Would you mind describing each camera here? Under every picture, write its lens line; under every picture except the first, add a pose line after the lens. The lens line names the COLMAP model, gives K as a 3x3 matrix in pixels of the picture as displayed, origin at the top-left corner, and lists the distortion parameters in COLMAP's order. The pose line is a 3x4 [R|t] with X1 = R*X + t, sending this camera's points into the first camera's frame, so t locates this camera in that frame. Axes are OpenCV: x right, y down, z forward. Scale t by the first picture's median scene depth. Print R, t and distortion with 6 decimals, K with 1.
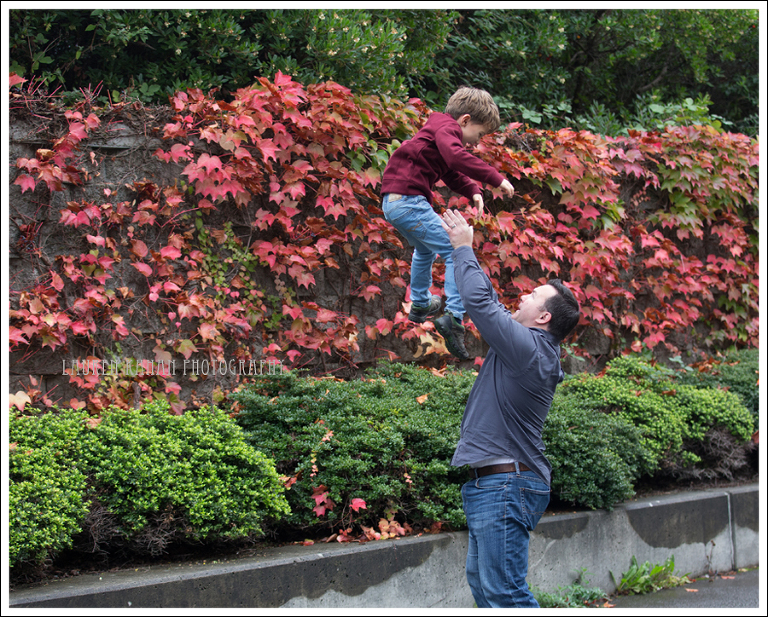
lens RADIAL K [[1942.6, 0, 383.8], [0, 1942.6, 314.5], [0, 0, 1]] dist [-0.365513, 0.000000]
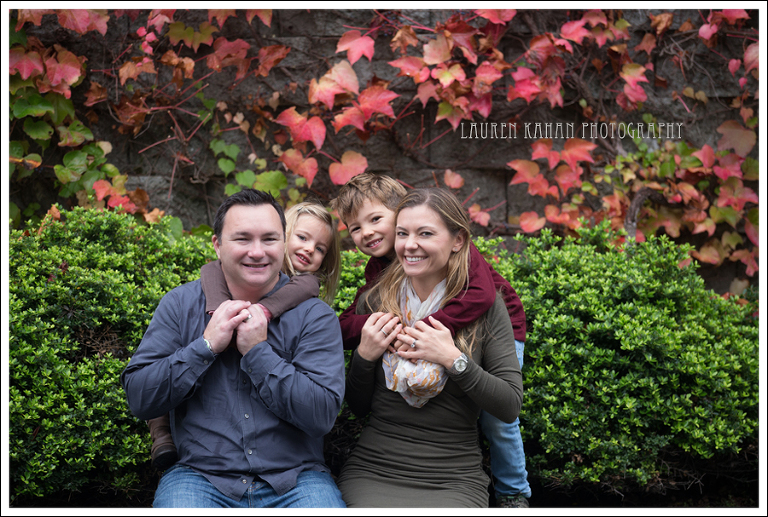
lens RADIAL K [[3123.6, 0, 379.1], [0, 3123.6, 253.5], [0, 0, 1]] dist [0.579048, 0.000000]
pose [[0.702923, 0.047399, -0.709685, 0.430166], [0.003611, 0.997526, 0.070201, -0.008856], [0.711257, -0.051909, 0.701013, 0.293241]]
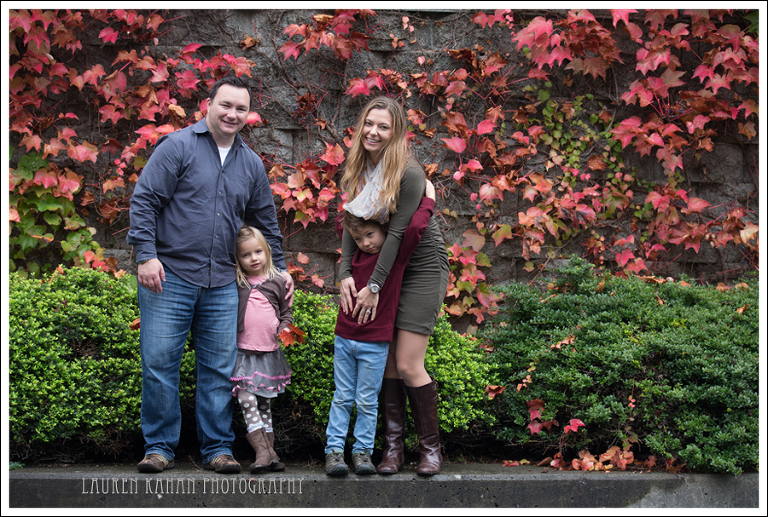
lens RADIAL K [[1939.9, 0, 381.2], [0, 1939.9, 259.7], [0, 0, 1]] dist [-0.171724, 0.000000]
pose [[0.745150, 0.059768, -0.664213, 0.441626], [-0.037363, 0.998153, 0.047901, -0.011380], [0.665849, -0.010877, 0.746007, 0.281462]]
